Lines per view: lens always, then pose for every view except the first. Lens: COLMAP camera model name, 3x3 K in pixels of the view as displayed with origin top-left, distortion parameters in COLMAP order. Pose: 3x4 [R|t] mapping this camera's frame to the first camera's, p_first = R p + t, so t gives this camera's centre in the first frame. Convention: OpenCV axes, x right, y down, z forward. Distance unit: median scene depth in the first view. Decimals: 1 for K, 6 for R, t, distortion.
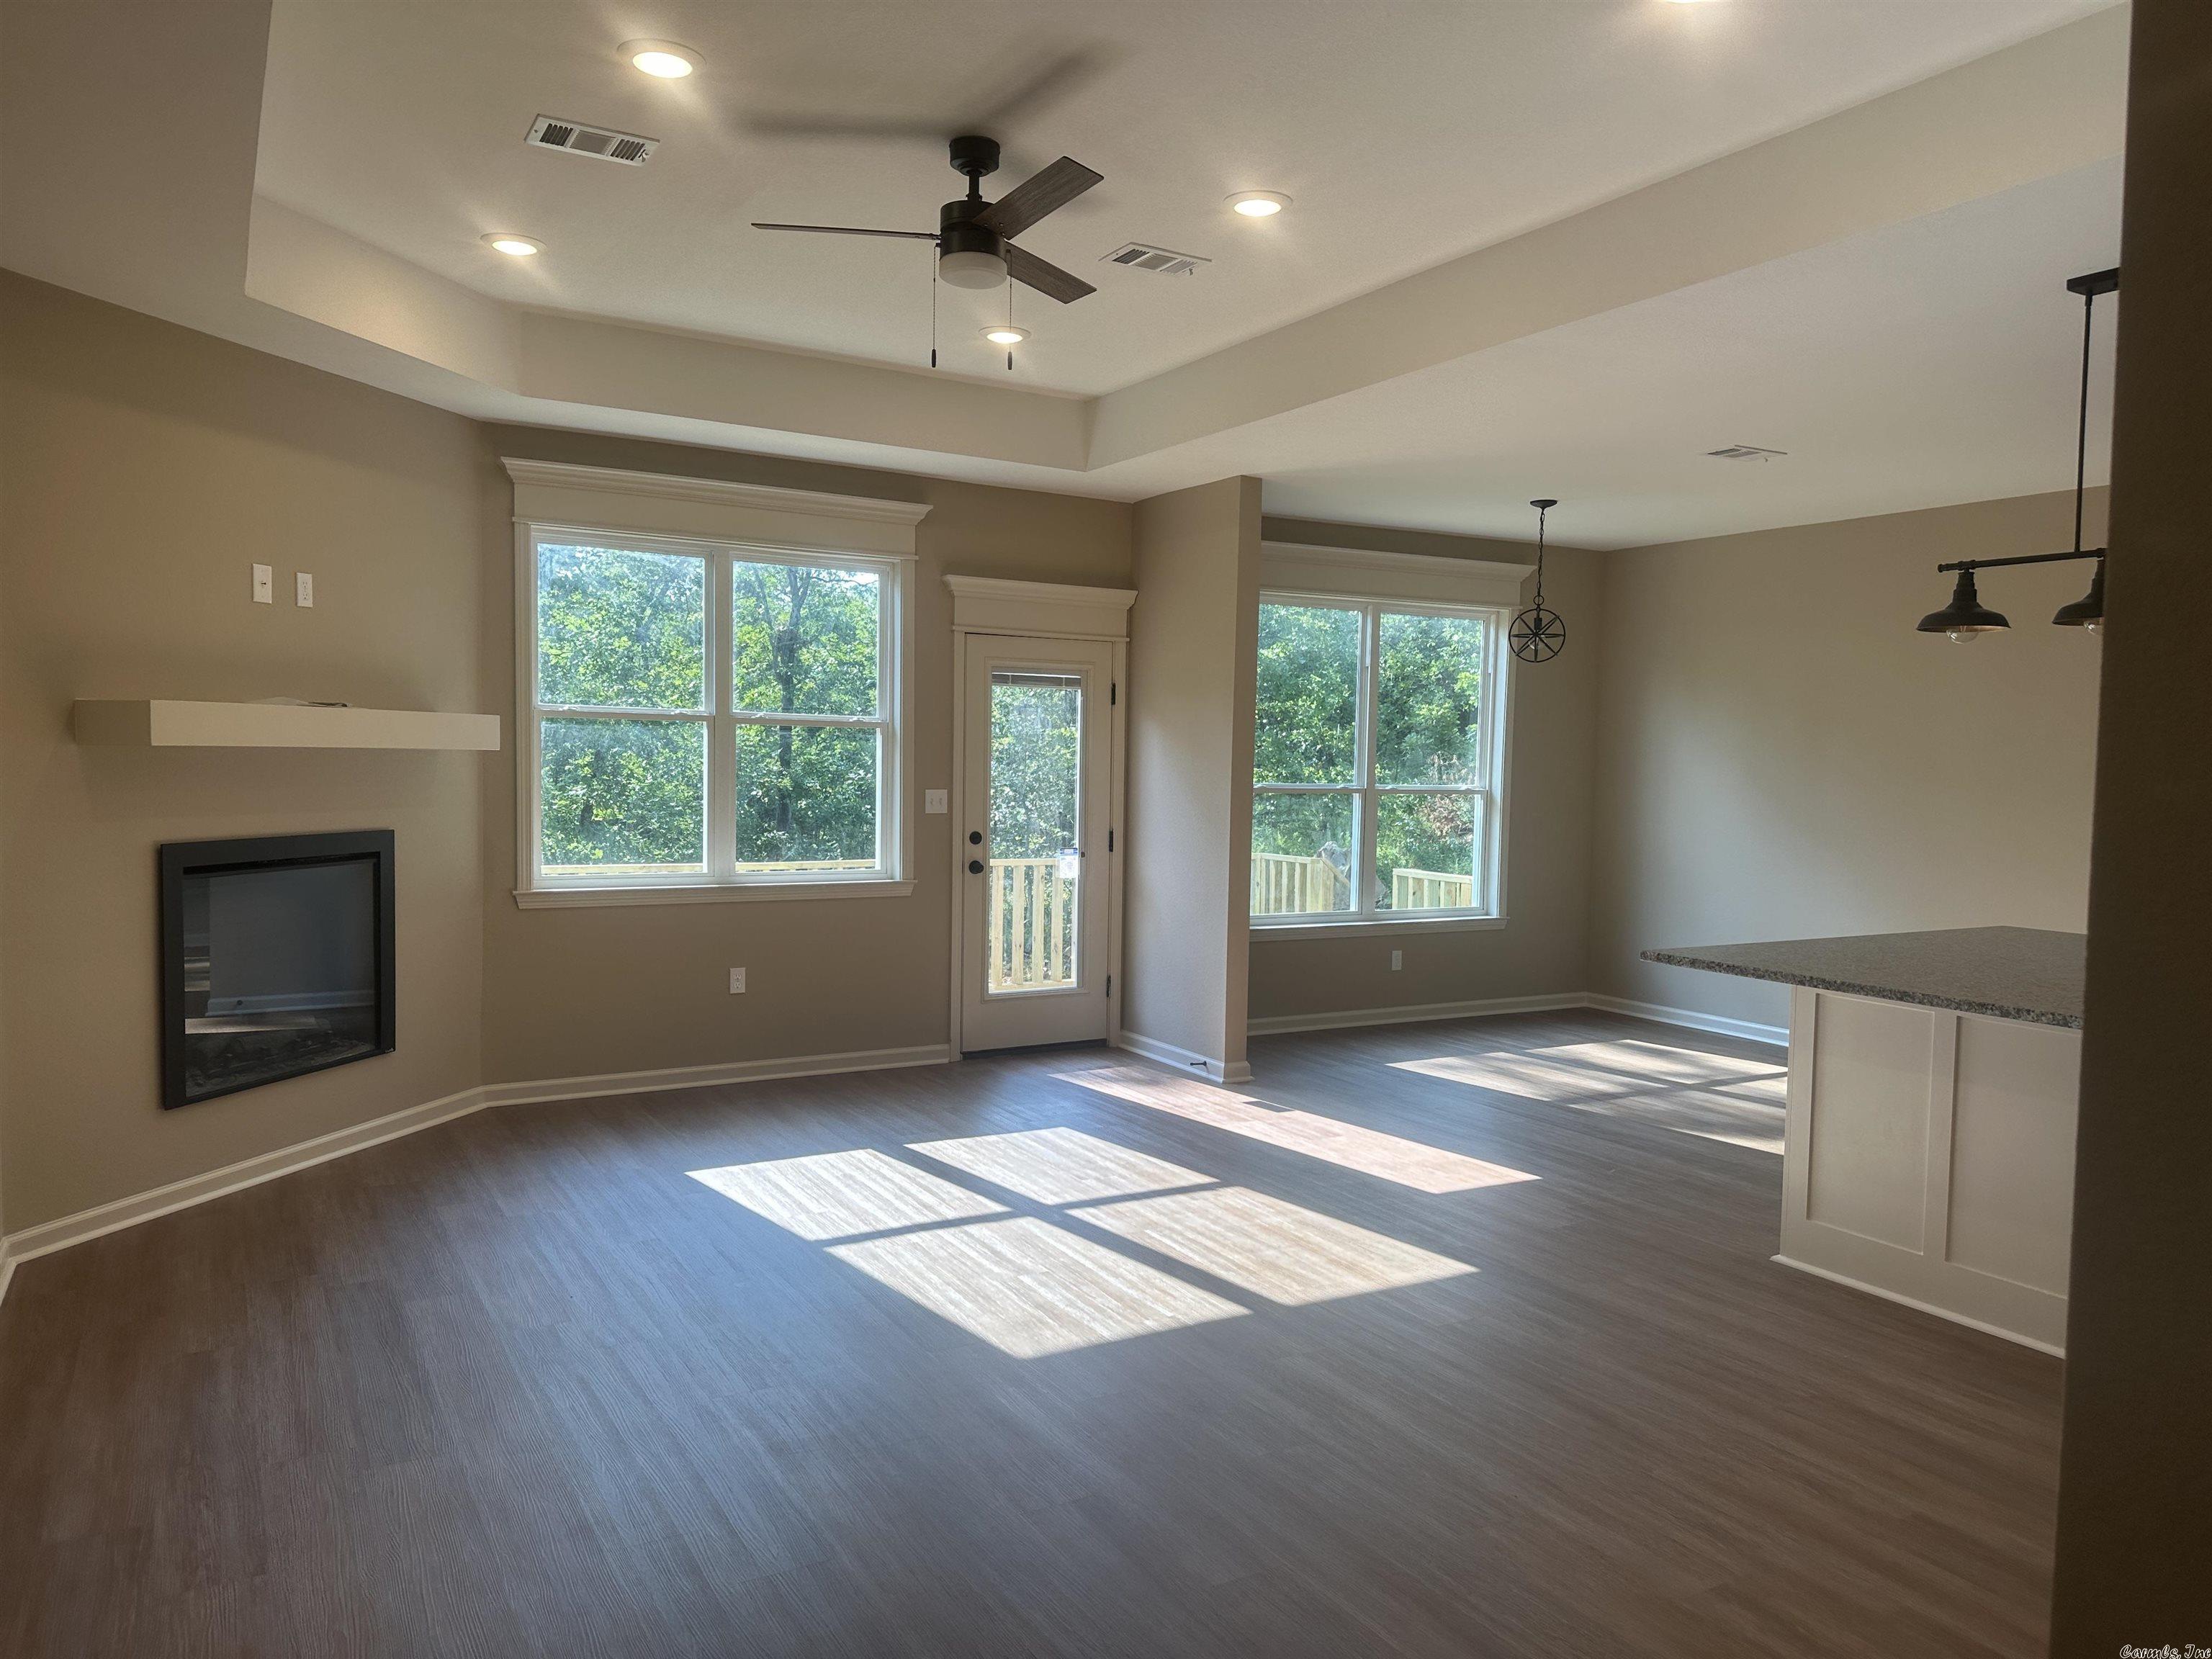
lens RADIAL K [[1534.8, 0, 1096.2], [0, 1534.8, 841.3], [0, 0, 1]] dist [0.098974, -0.137883]
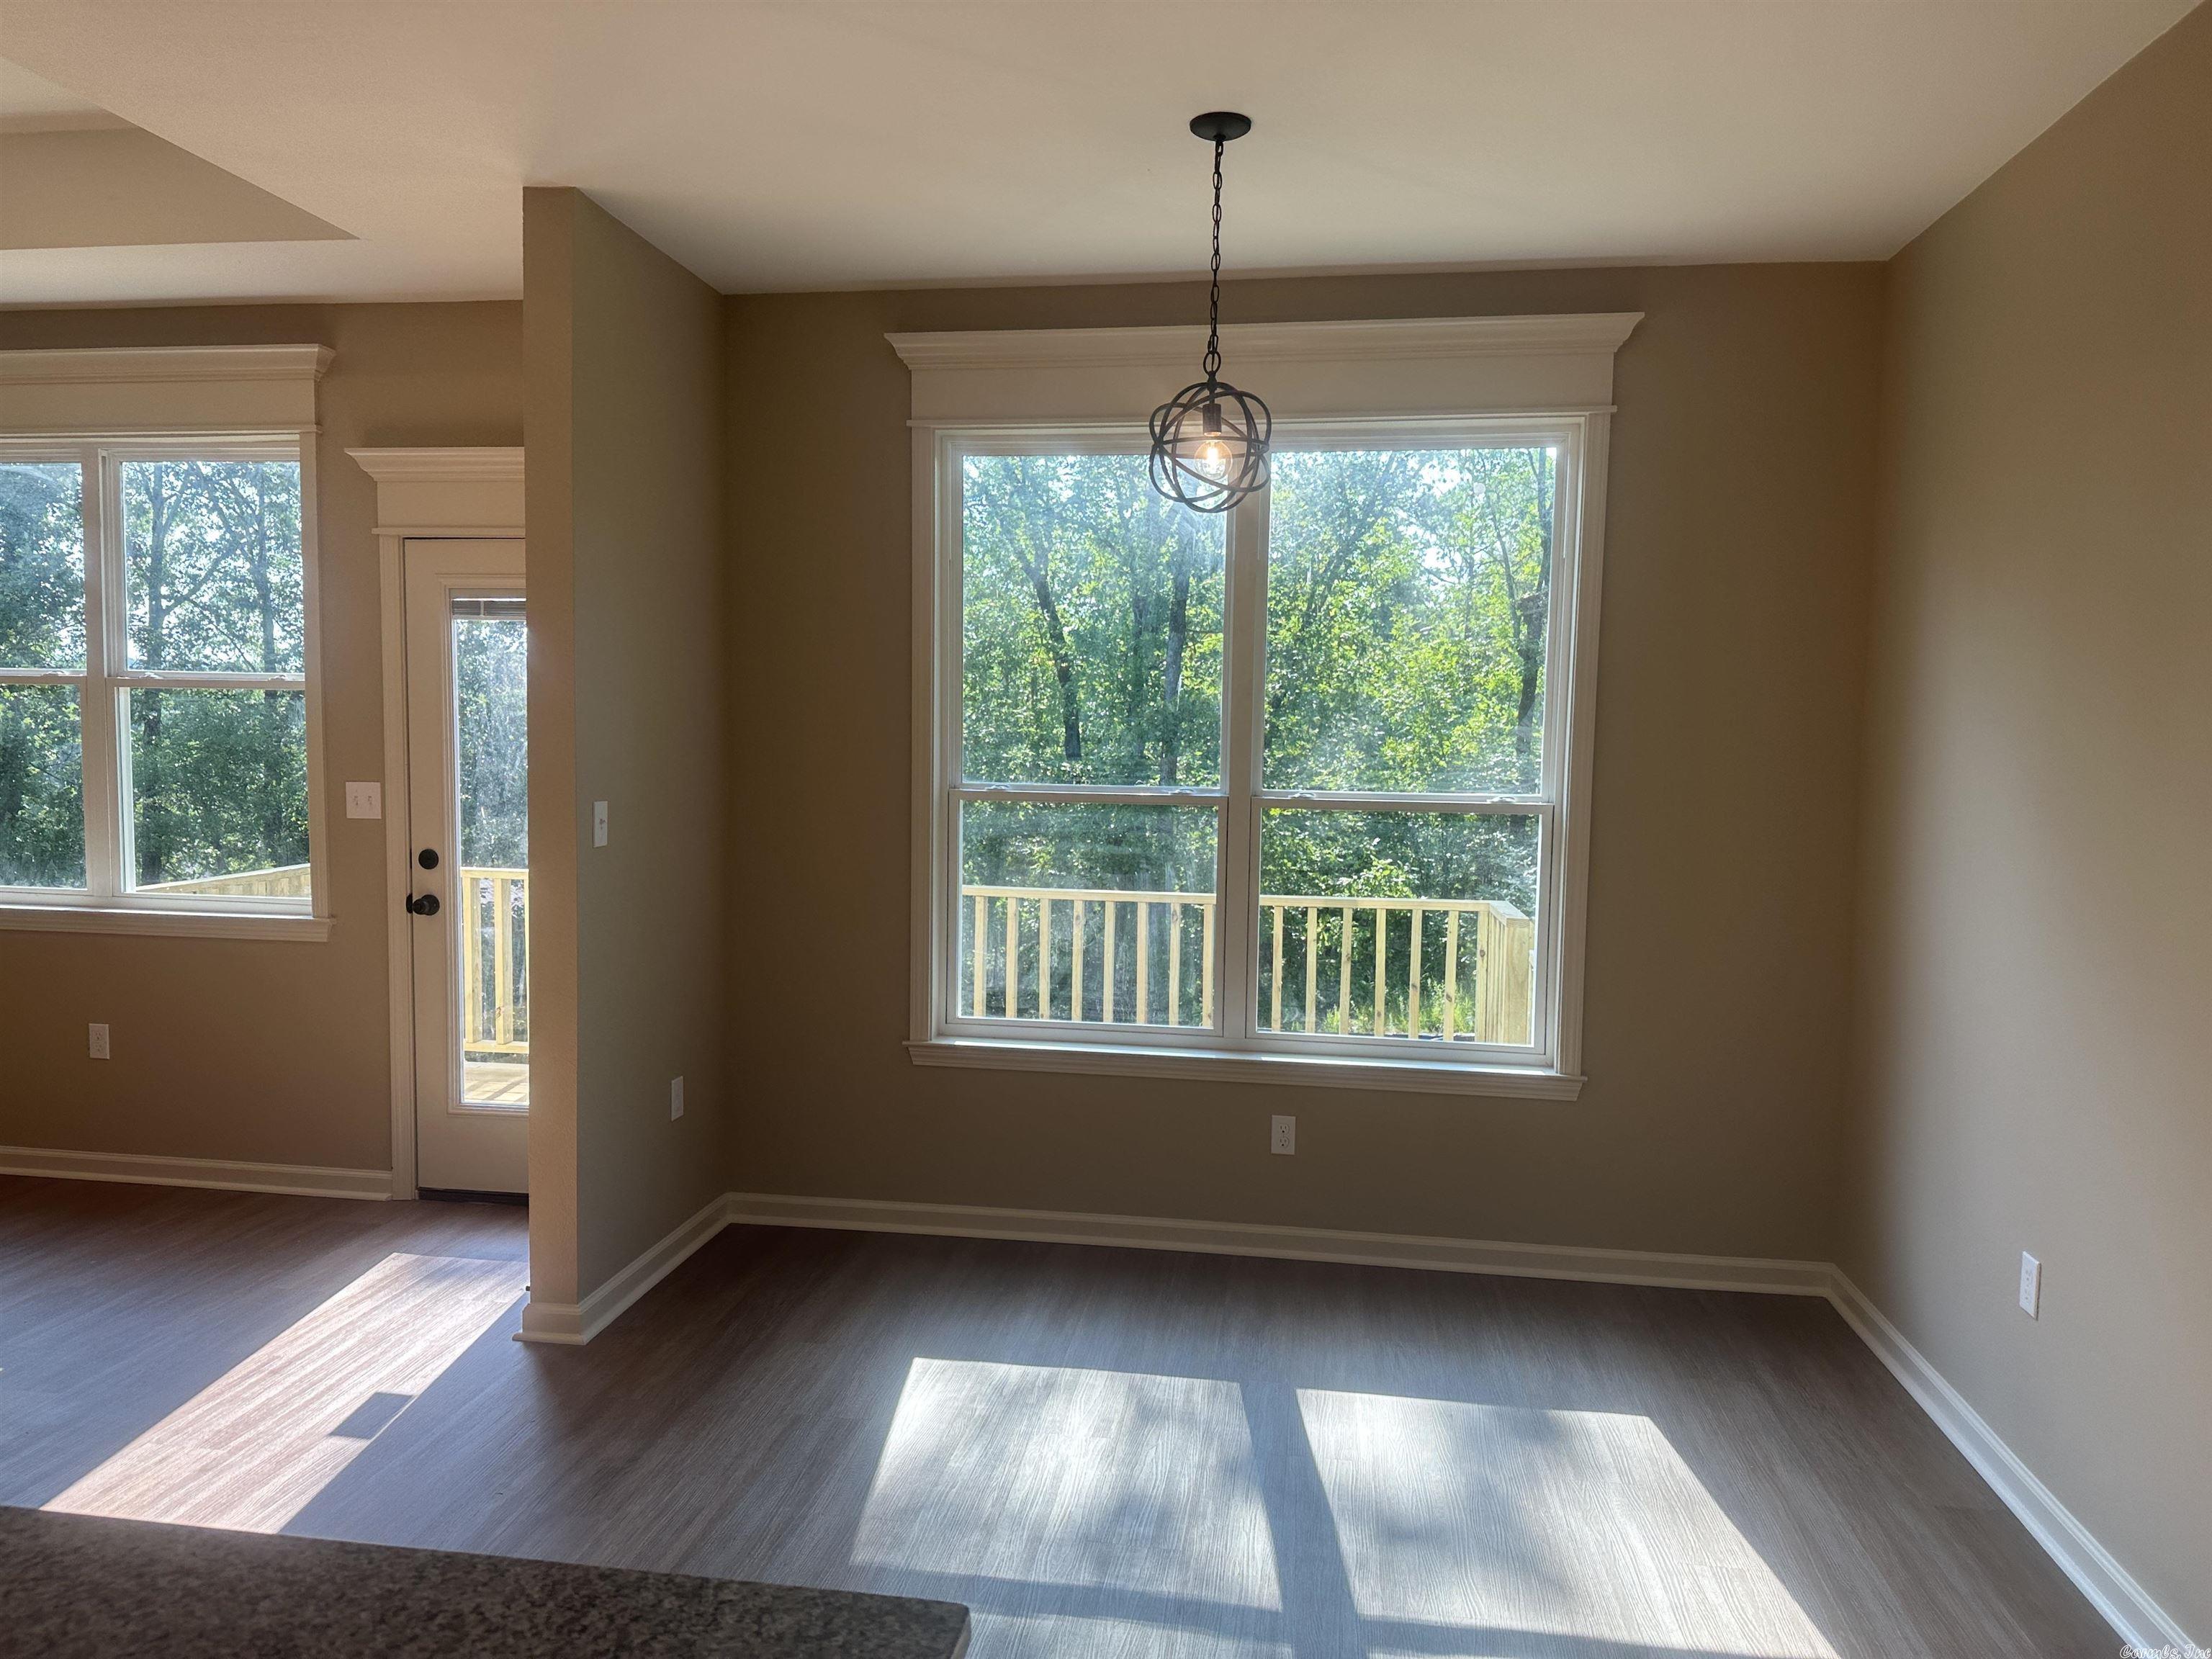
lens RADIAL K [[1534.8, 0, 1096.2], [0, 1534.8, 841.3], [0, 0, 1]] dist [0.098974, -0.137883]
pose [[0.780934, 0.038573, -0.623421, 0.552842], [-0.036143, 0.999210, 0.016548, -0.031028], [0.623566, 0.009609, 0.781711, 0.676330]]
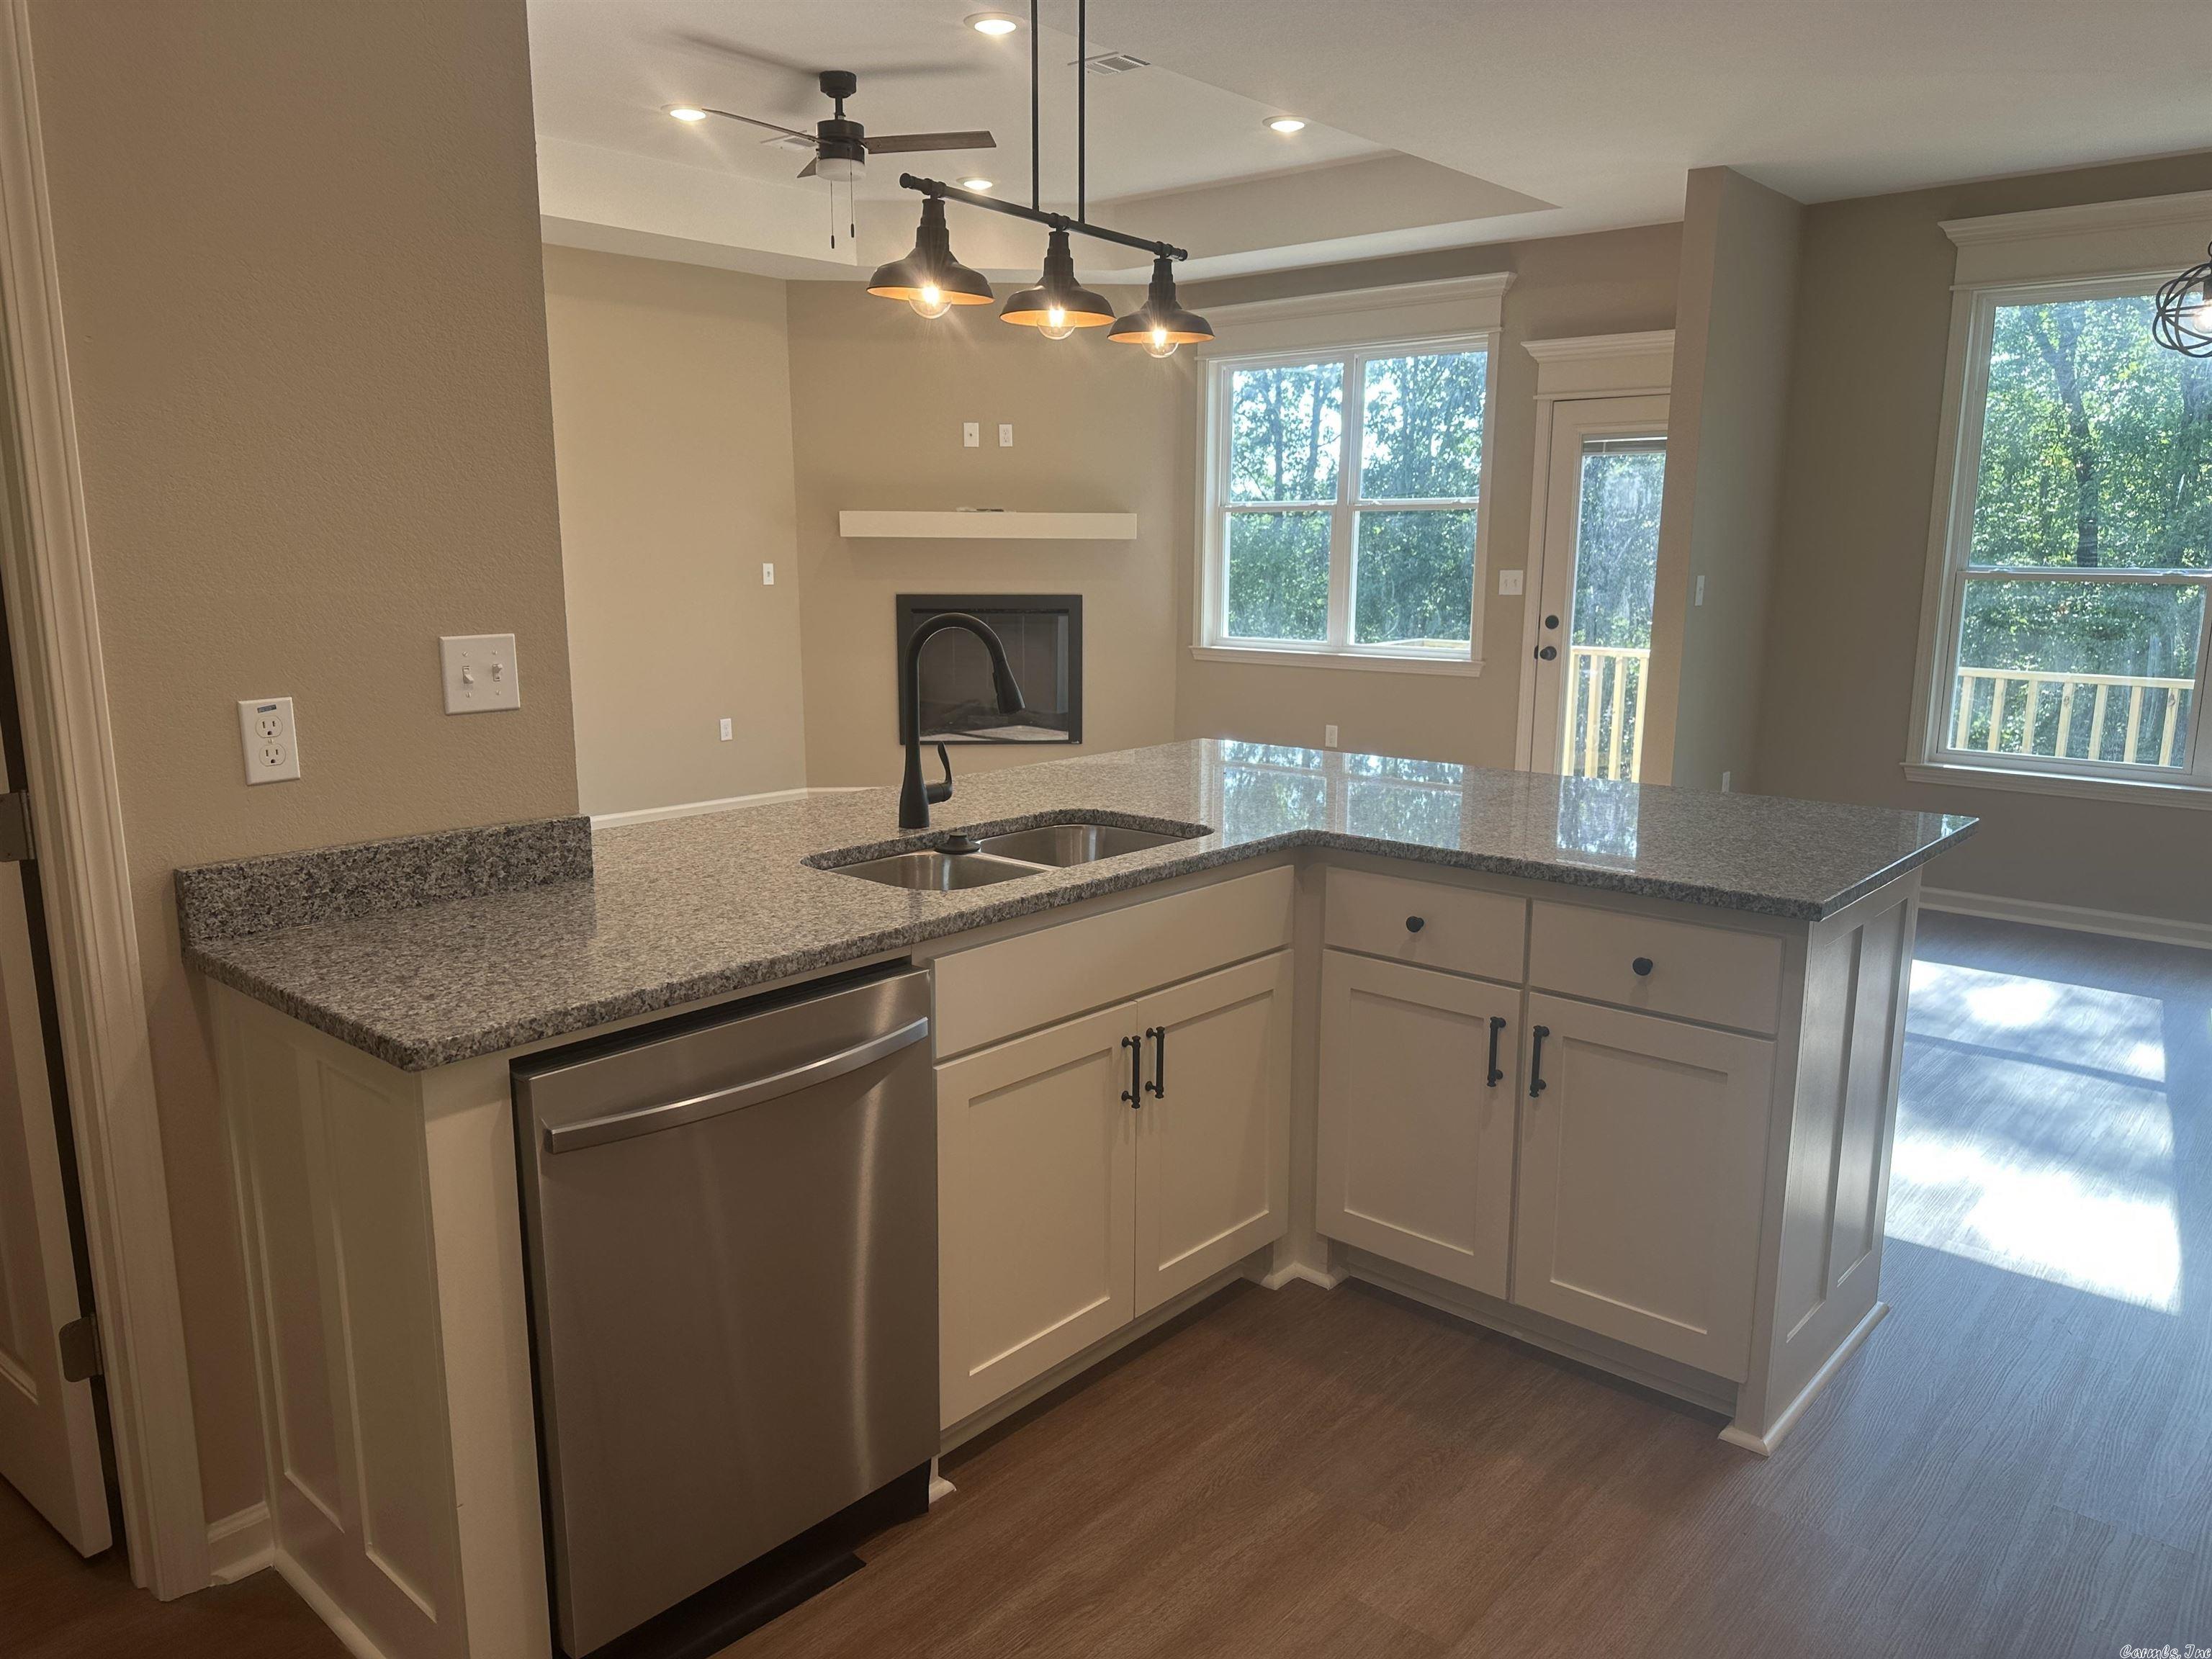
lens RADIAL K [[1547.9, 0, 1094.8], [0, 1547.9, 851.6], [0, 0, 1]] dist [0.041703, -0.045518]
pose [[0.315371, 0.169111, -0.933779, 0.769740], [-0.049478, 0.985585, 0.161782, -0.004004], [0.947678, -0.004820, 0.319192, 0.428474]]
